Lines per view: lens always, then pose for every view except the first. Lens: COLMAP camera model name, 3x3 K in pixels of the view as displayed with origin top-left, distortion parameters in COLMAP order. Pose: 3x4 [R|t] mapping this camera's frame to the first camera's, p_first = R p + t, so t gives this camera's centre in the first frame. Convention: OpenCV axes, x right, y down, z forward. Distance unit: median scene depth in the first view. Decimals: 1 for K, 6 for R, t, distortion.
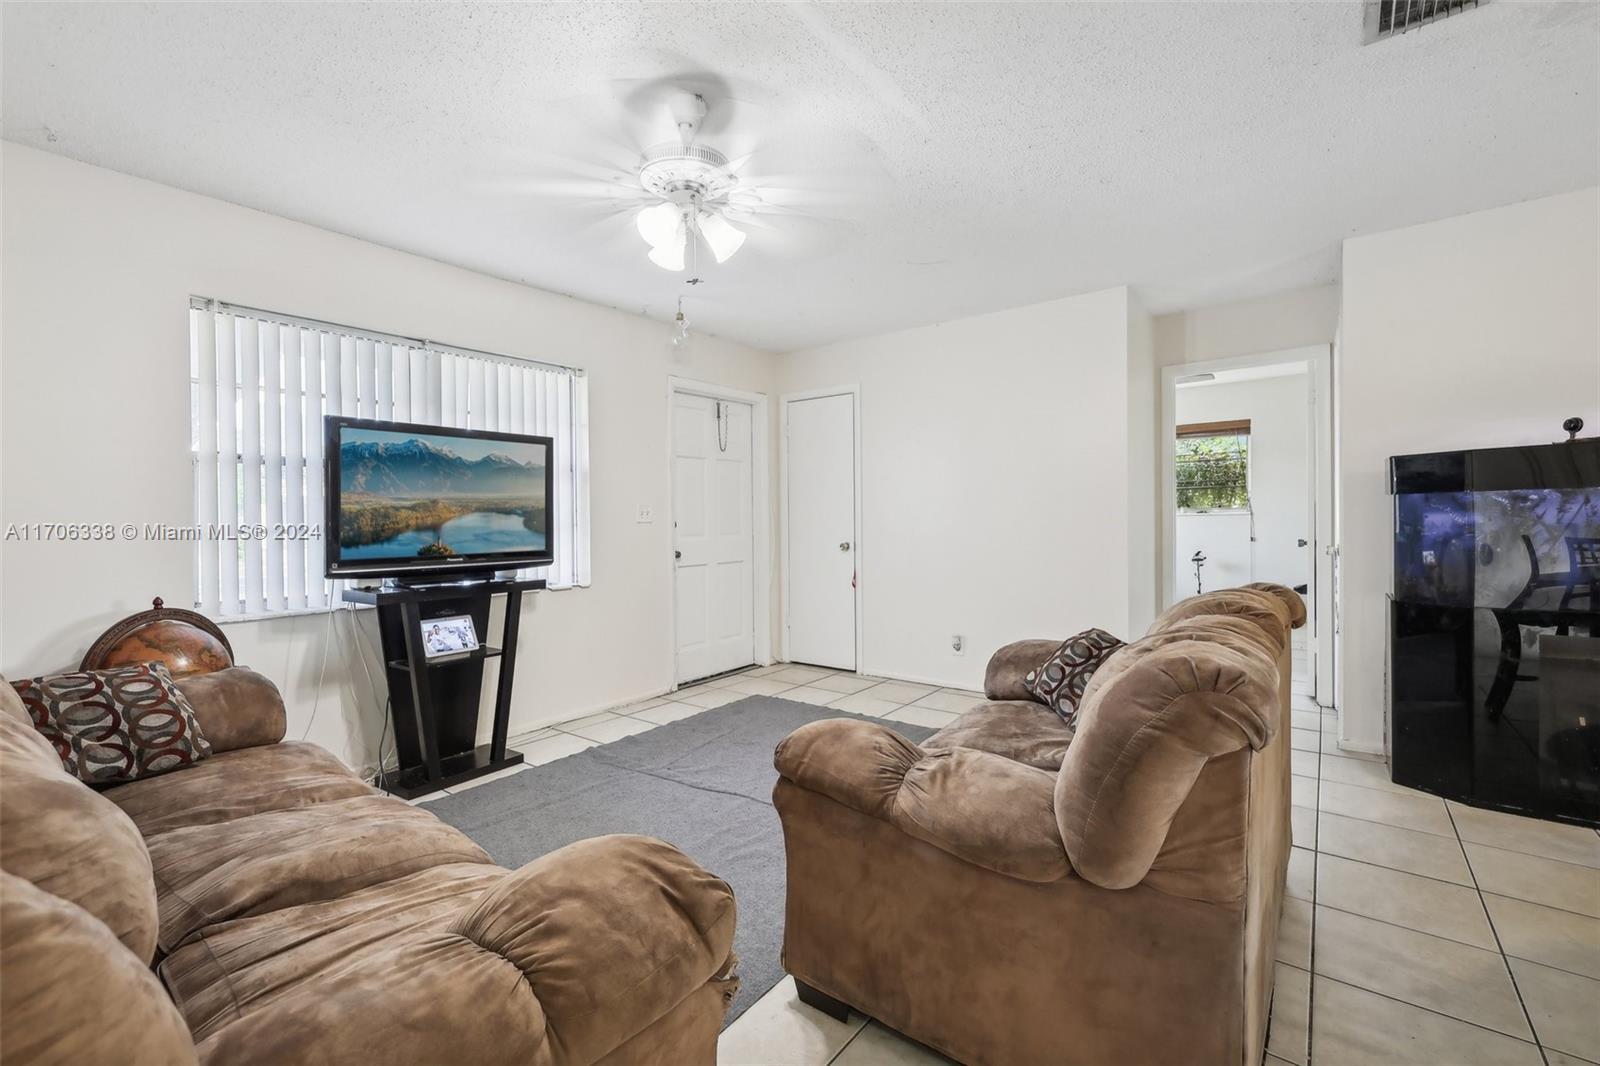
lens RADIAL K [[697.2, 0, 804.6], [0, 697.2, 527.1], [0, 0, 1]] dist [0.000482, -0.000292]
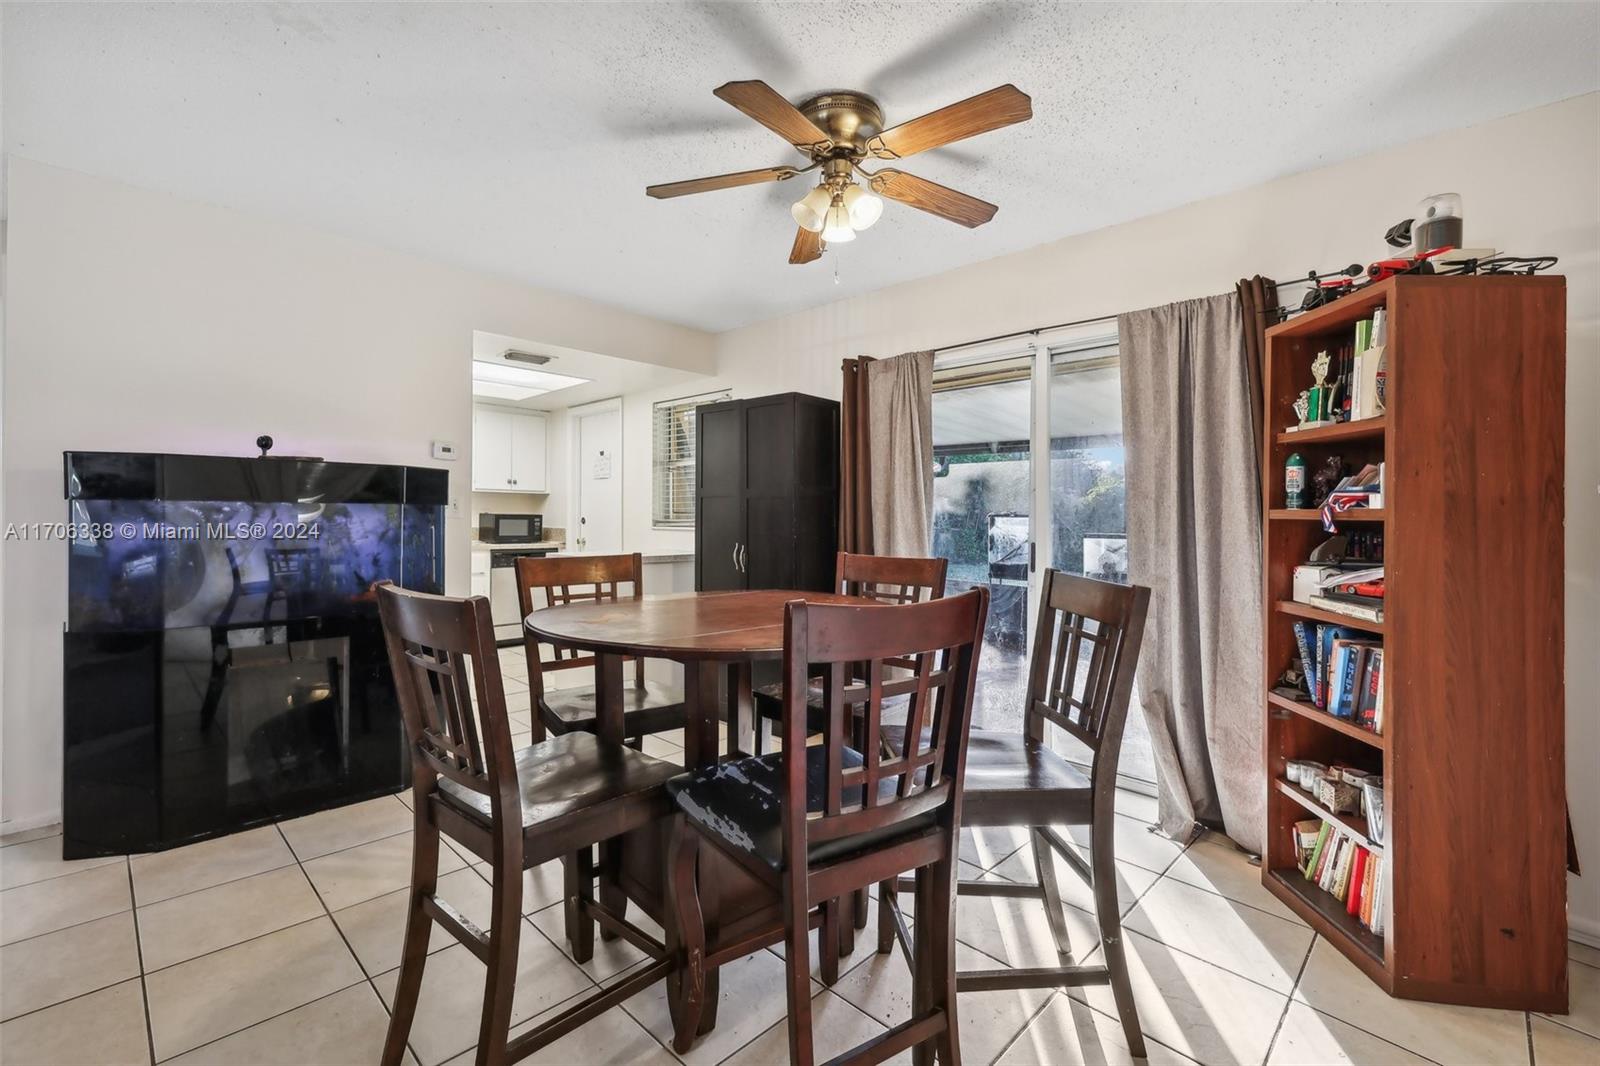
lens RADIAL K [[697.2, 0, 803.6], [0, 697.2, 531.8], [0, 0, 1]] dist [0.000482, -0.000292]
pose [[0.100009, 0.010008, 0.994936, 0.137756], [-0.005978, 0.999937, -0.009458, -0.006570], [-0.994969, -0.005001, 0.100063, 0.084361]]
